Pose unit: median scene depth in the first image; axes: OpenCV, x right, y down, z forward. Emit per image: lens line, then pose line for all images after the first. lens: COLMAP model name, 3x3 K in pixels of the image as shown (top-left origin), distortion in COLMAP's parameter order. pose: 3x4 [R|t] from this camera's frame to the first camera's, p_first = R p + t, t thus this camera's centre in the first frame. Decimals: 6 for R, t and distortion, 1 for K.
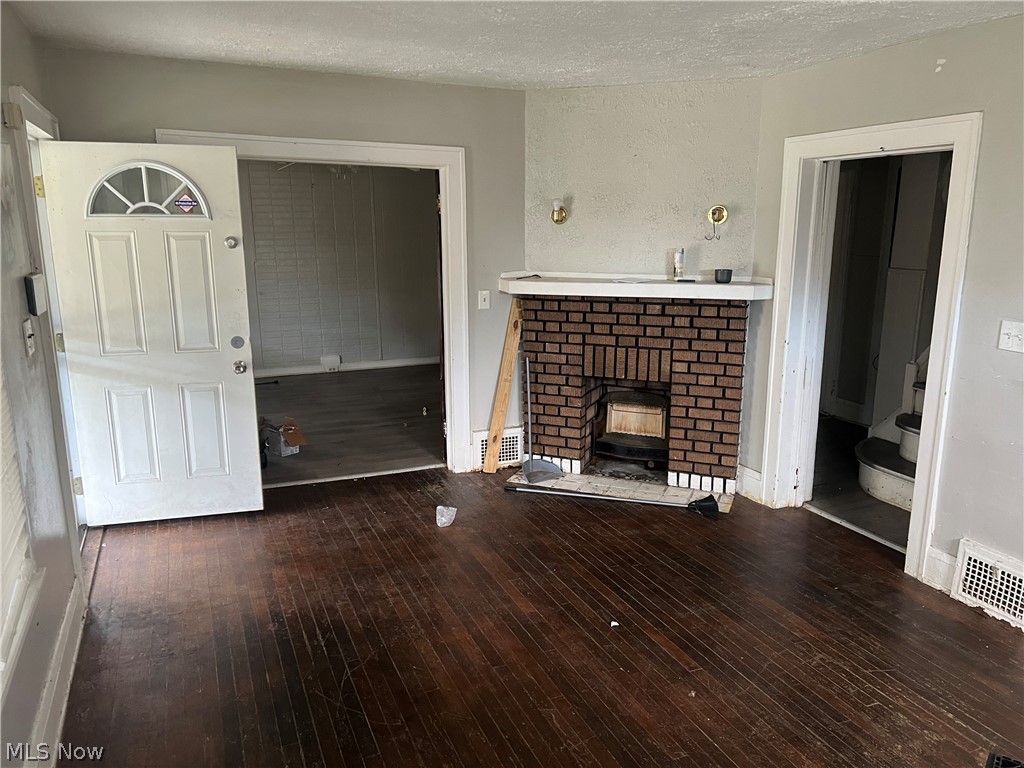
lens RADIAL K [[788.4, 0, 515.3], [0, 788.4, 386.1], [0, 0, 1]] dist [0.067018, -0.010887]
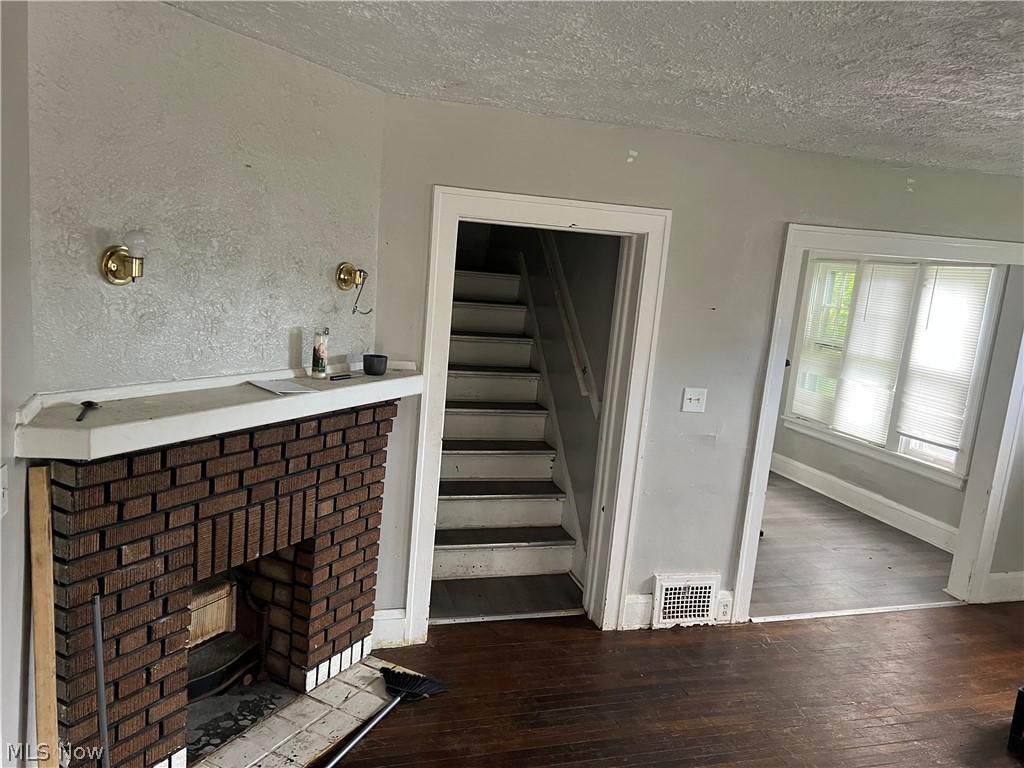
lens RADIAL K [[788.4, 0, 513.2], [0, 788.4, 401.5], [0, 0, 1]] dist [0.067018, -0.010887]
pose [[0.103154, -0.164494, 0.980969, -0.396897], [0.131660, 0.979811, 0.150455, -0.186653], [-0.985913, 0.113635, 0.122728, 0.760772]]
